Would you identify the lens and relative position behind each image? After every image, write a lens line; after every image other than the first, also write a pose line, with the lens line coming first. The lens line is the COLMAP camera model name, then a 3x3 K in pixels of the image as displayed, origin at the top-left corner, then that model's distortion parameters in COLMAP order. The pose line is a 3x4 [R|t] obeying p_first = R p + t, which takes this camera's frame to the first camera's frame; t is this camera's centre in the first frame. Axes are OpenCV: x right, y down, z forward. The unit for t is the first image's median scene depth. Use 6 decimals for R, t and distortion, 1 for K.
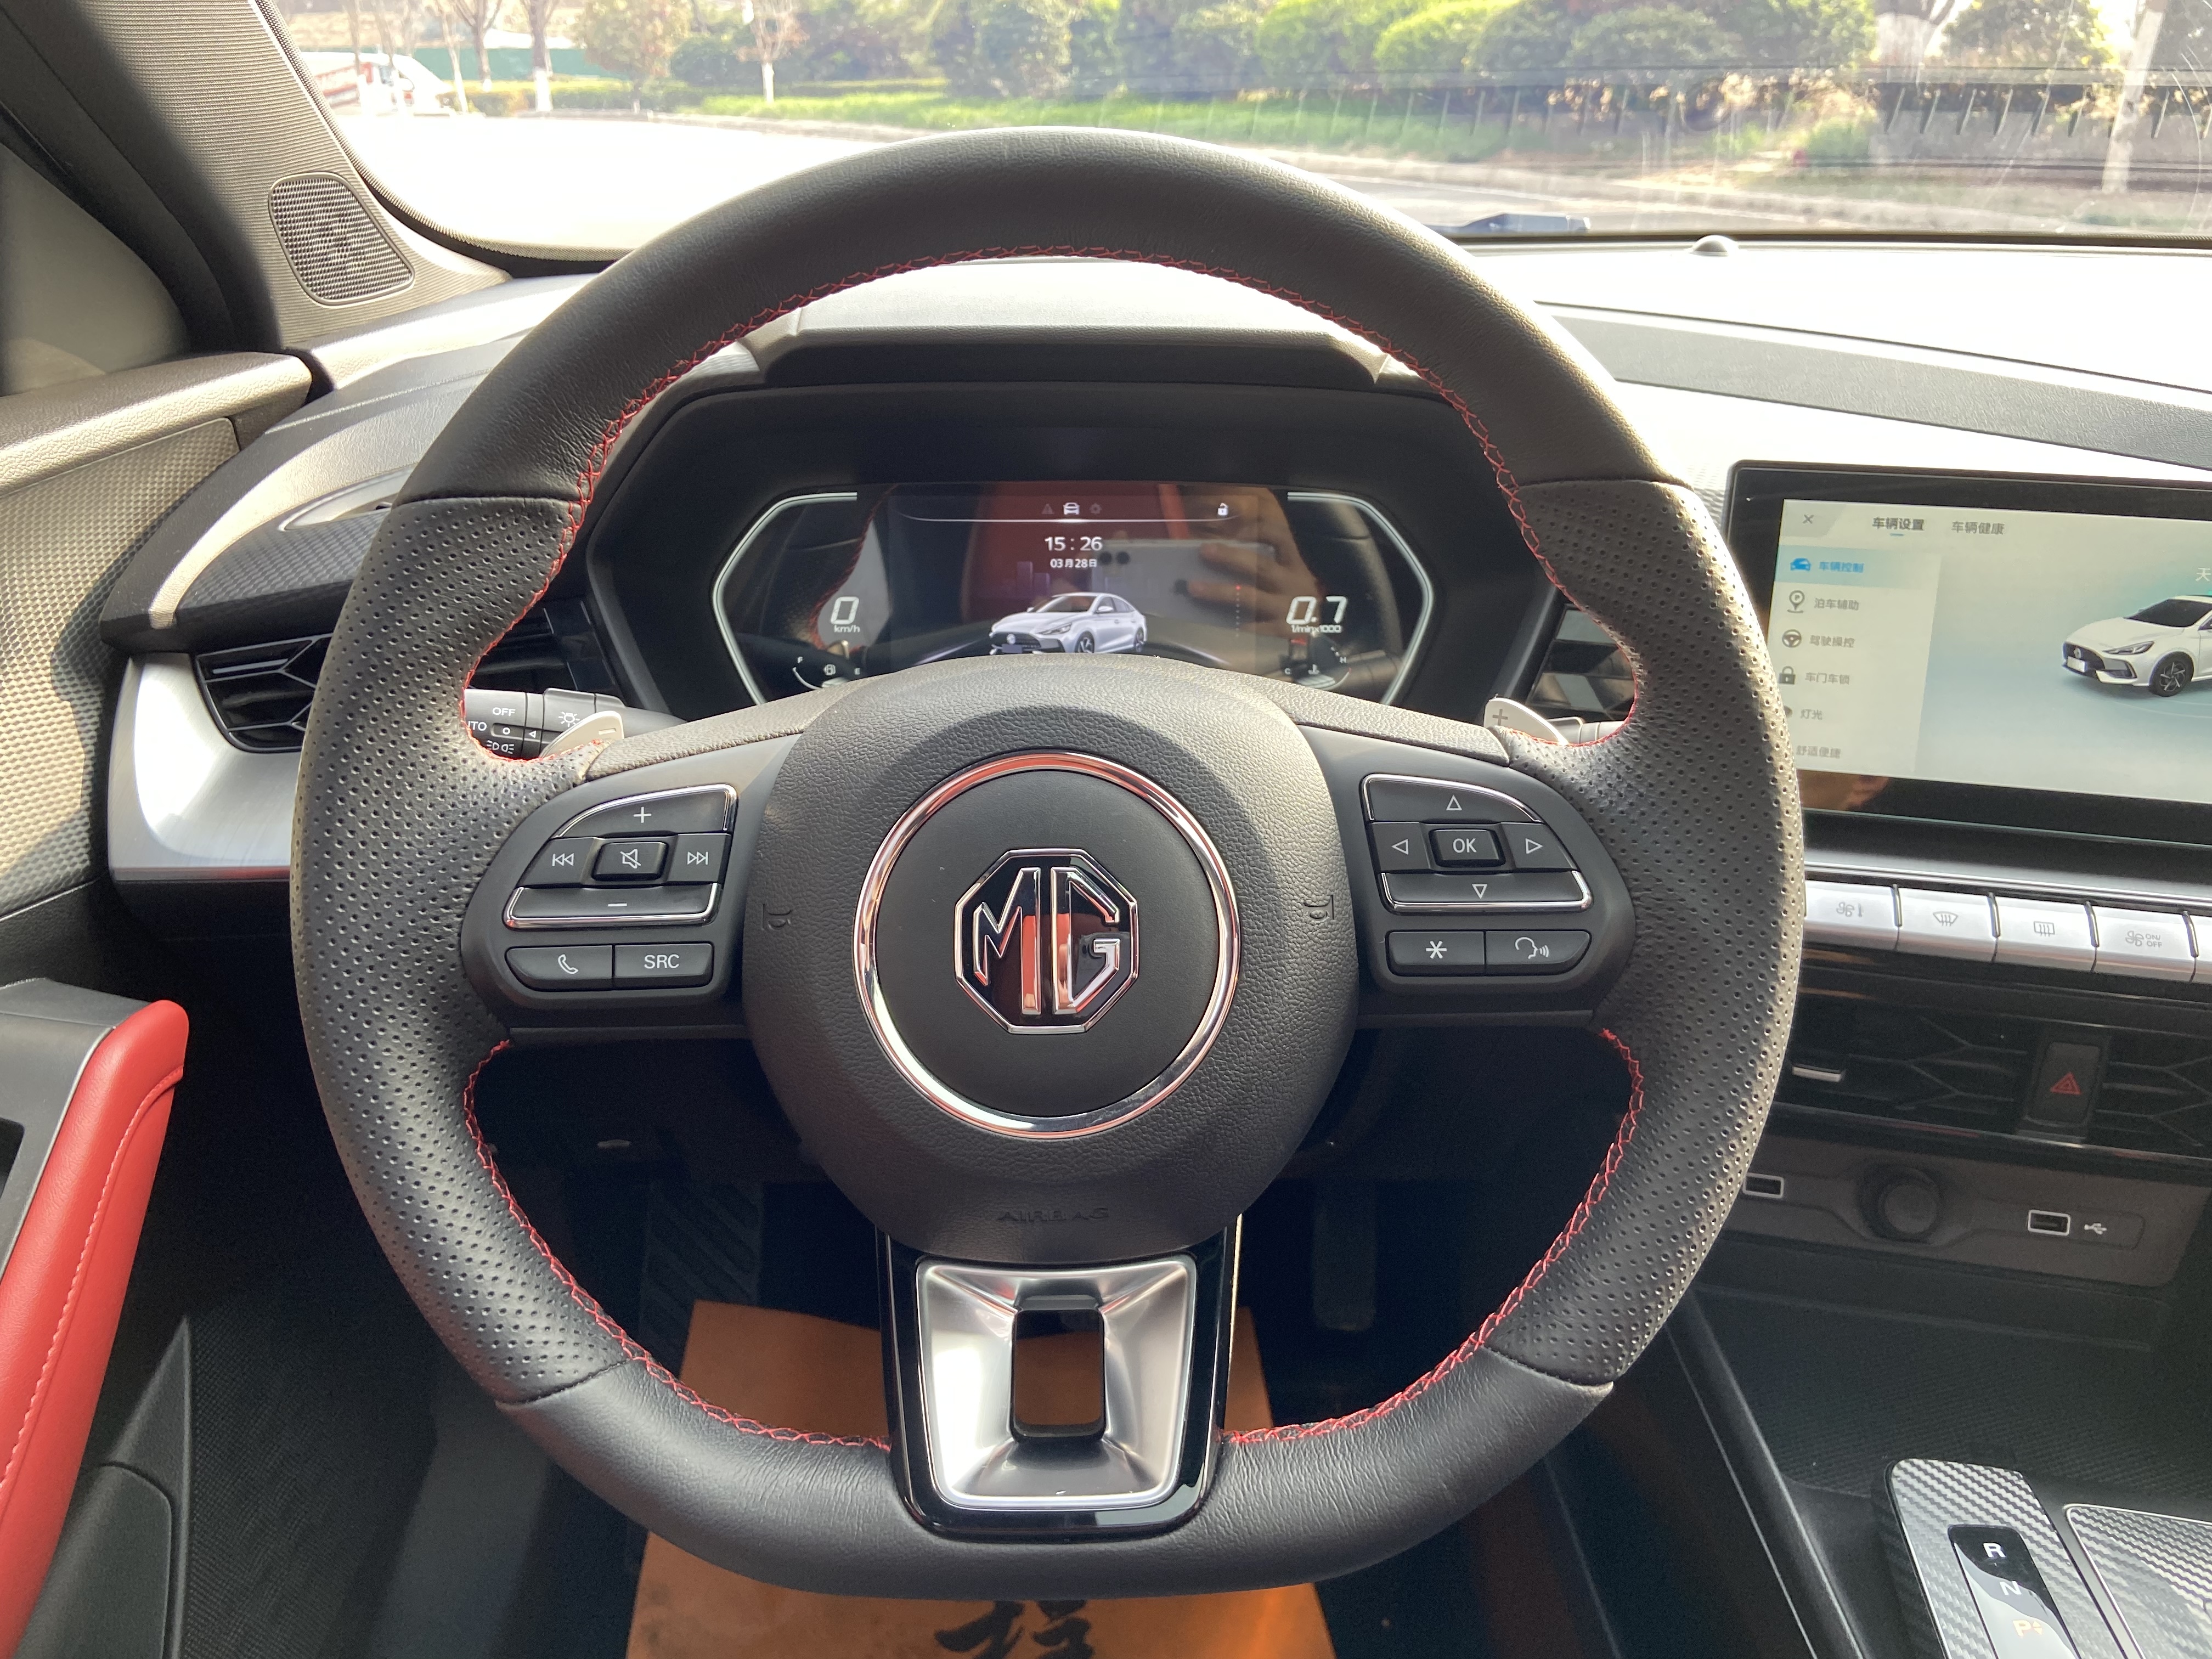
lens RADIAL K [[1757.3, 0, 1114.8], [0, 1757.3, 770.1], [0, 0, 1]] dist [0.119645, -0.174824]
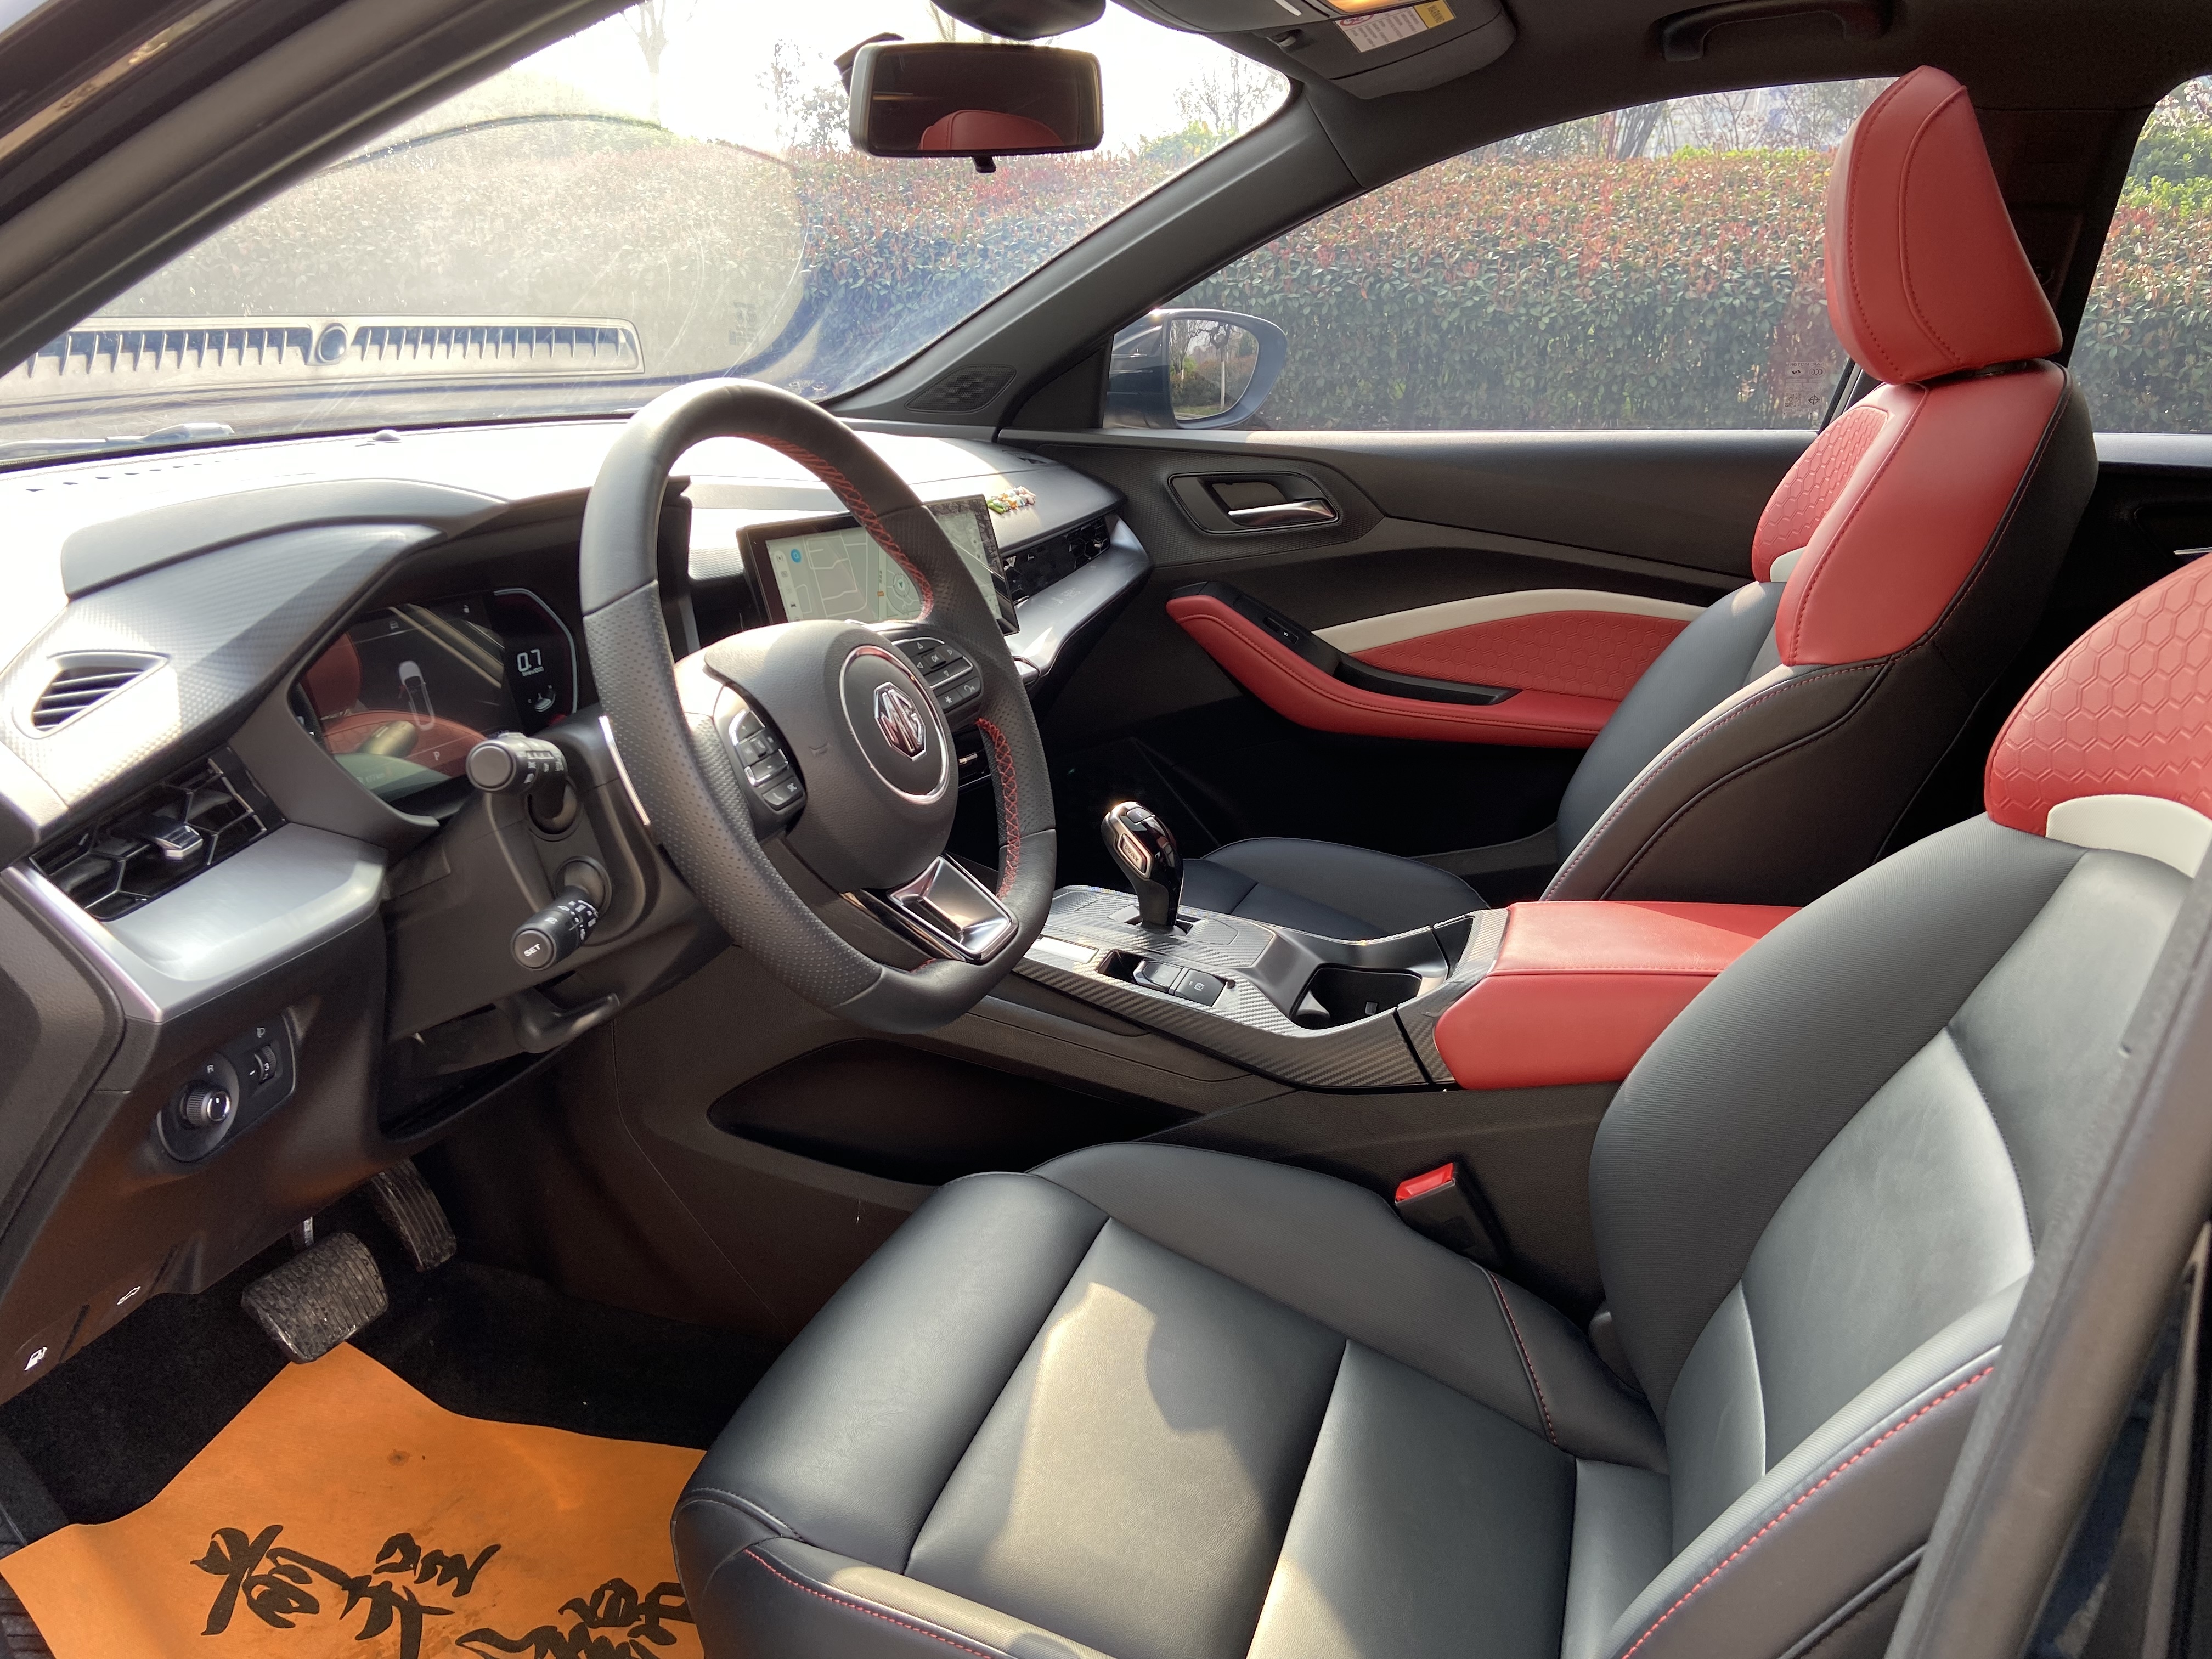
lens RADIAL K [[1704.0, 0, 1097.8], [0, 1704.0, 777.4], [0, 0, 1]] dist [0.110357, -0.156930]
pose [[0.328495, -0.248940, 0.911109, -1.480206], [0.348502, 0.928520, 0.128047, -0.013399], [-0.877859, 0.275460, 0.391771, -0.009618]]
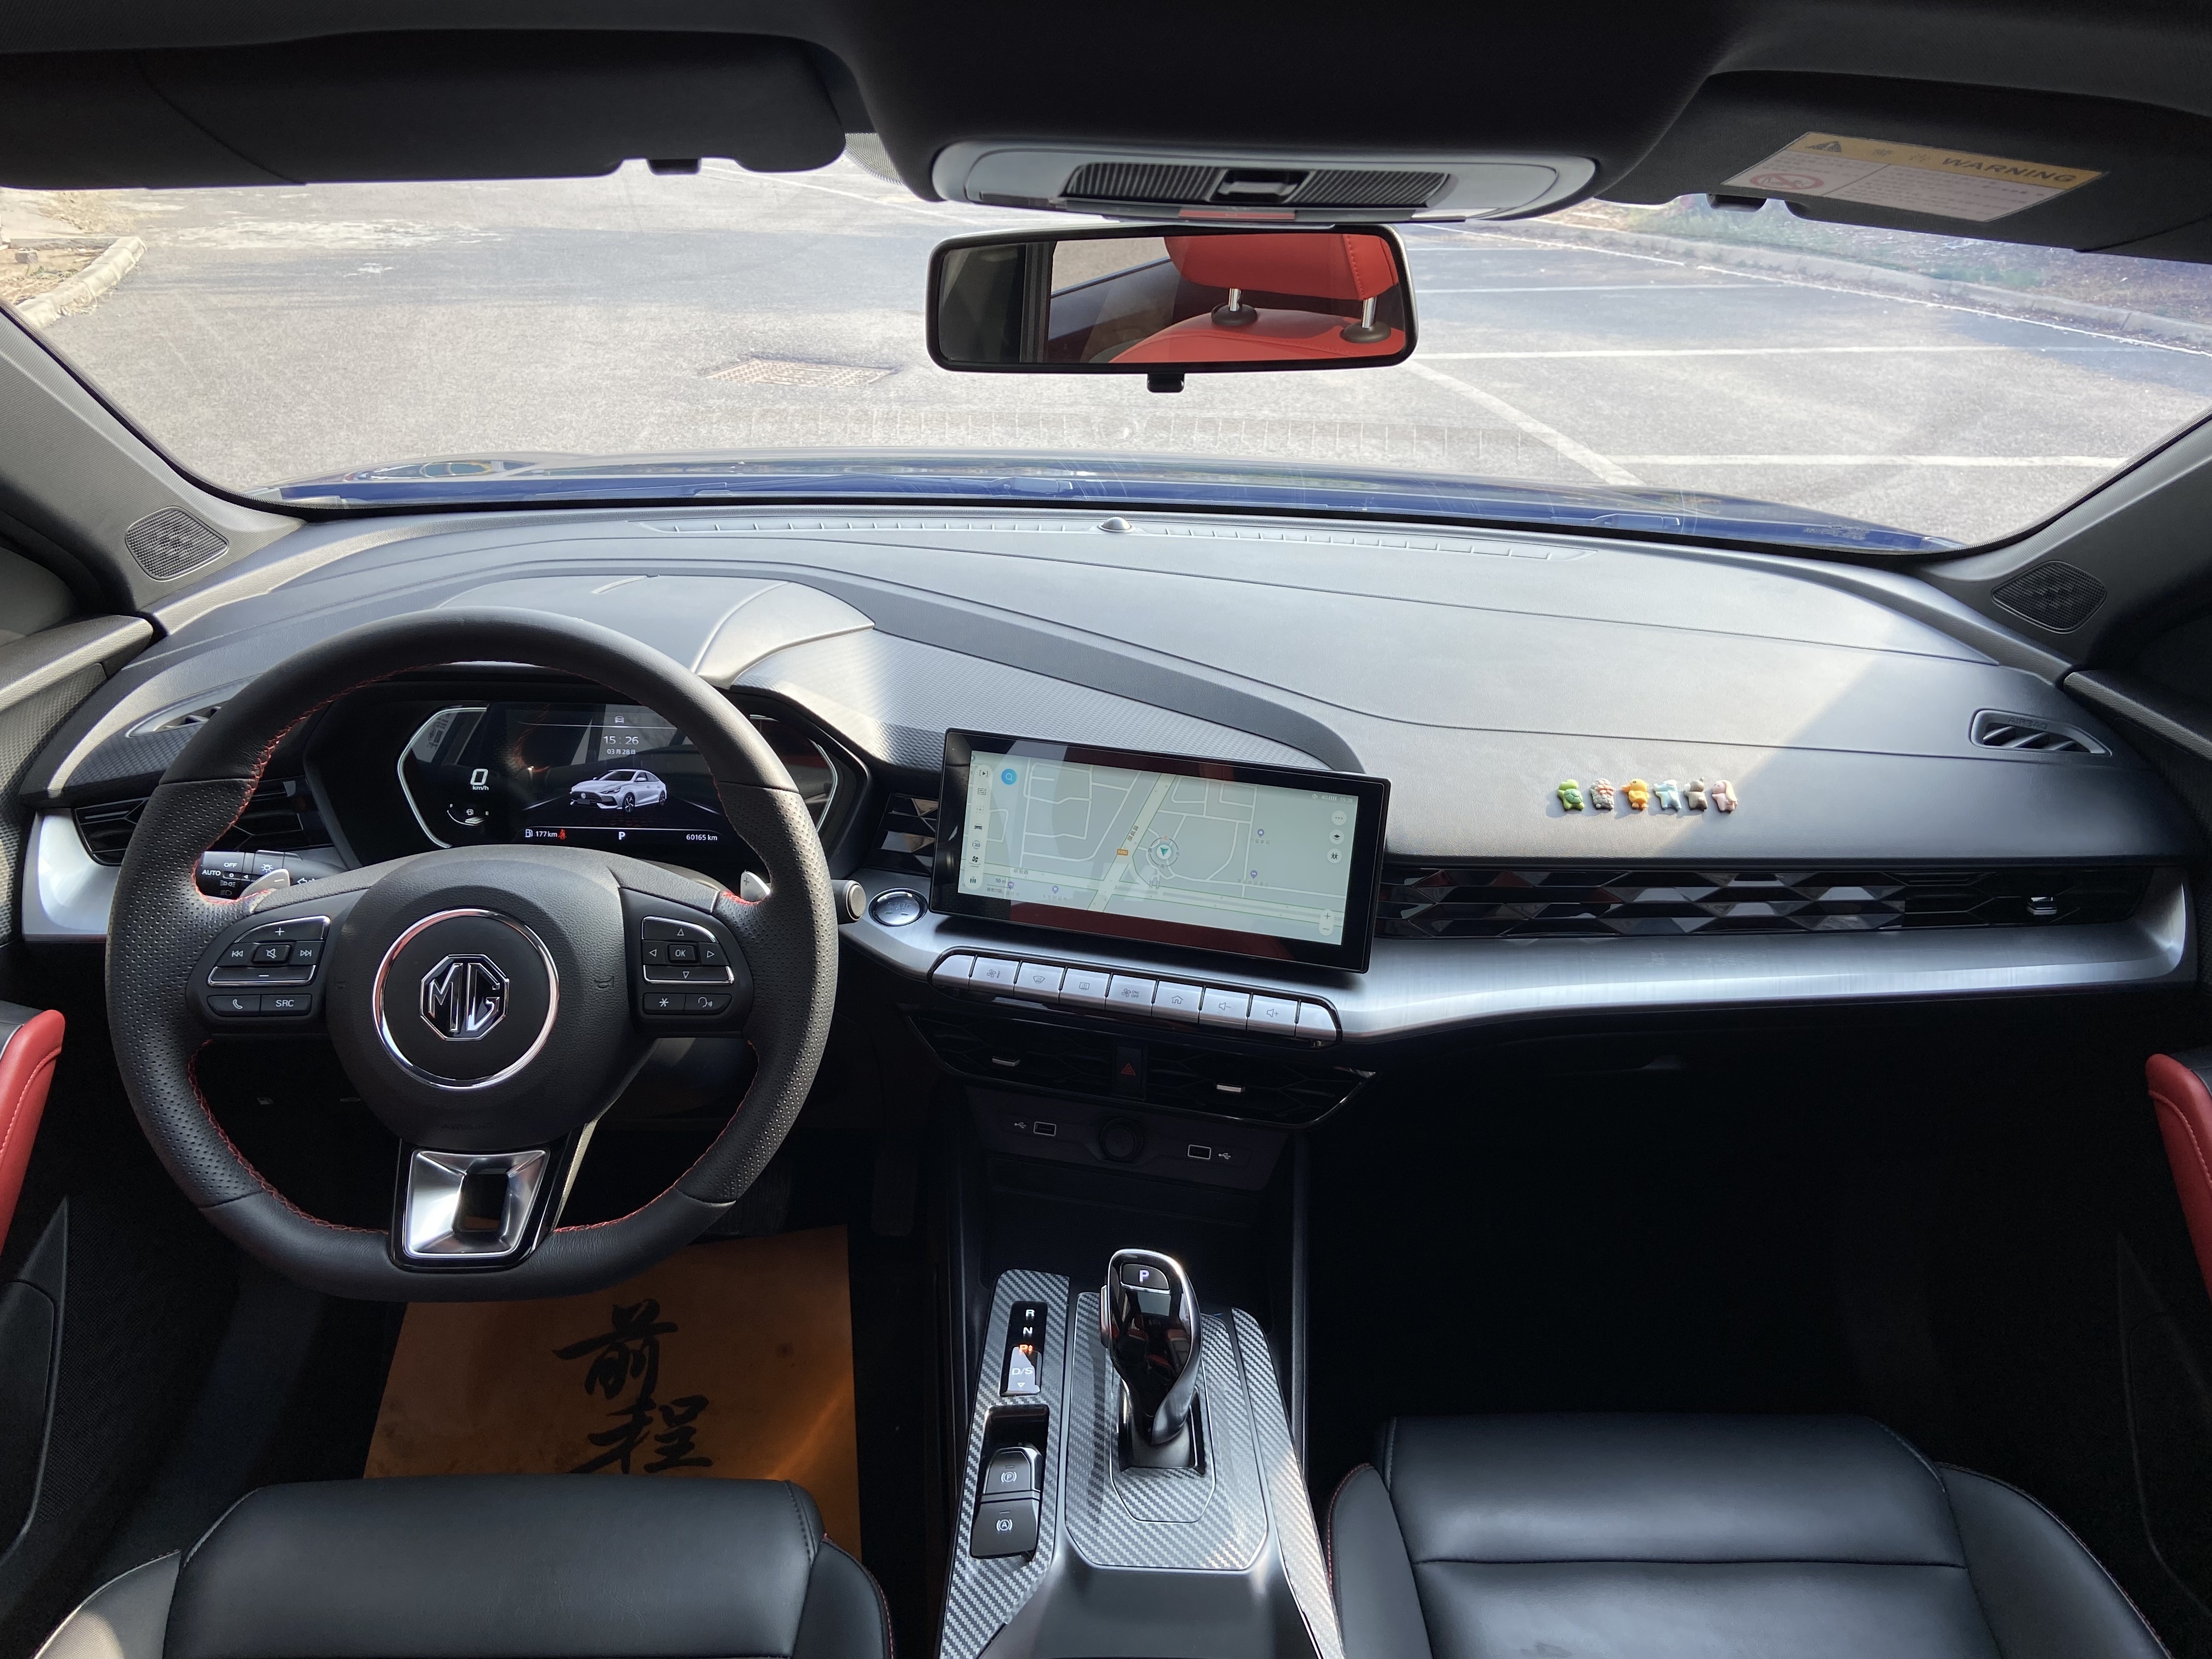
lens RADIAL K [[1704.0, 0, 1097.8], [0, 1704.0, 777.4], [0, 0, 1]] dist [0.110357, -0.156930]
pose [[0.999003, 0.023363, 0.038029, 0.454786], [-0.023647, 0.999696, 0.007014, -0.143763], [-0.037853, -0.007906, 0.999252, -0.792584]]
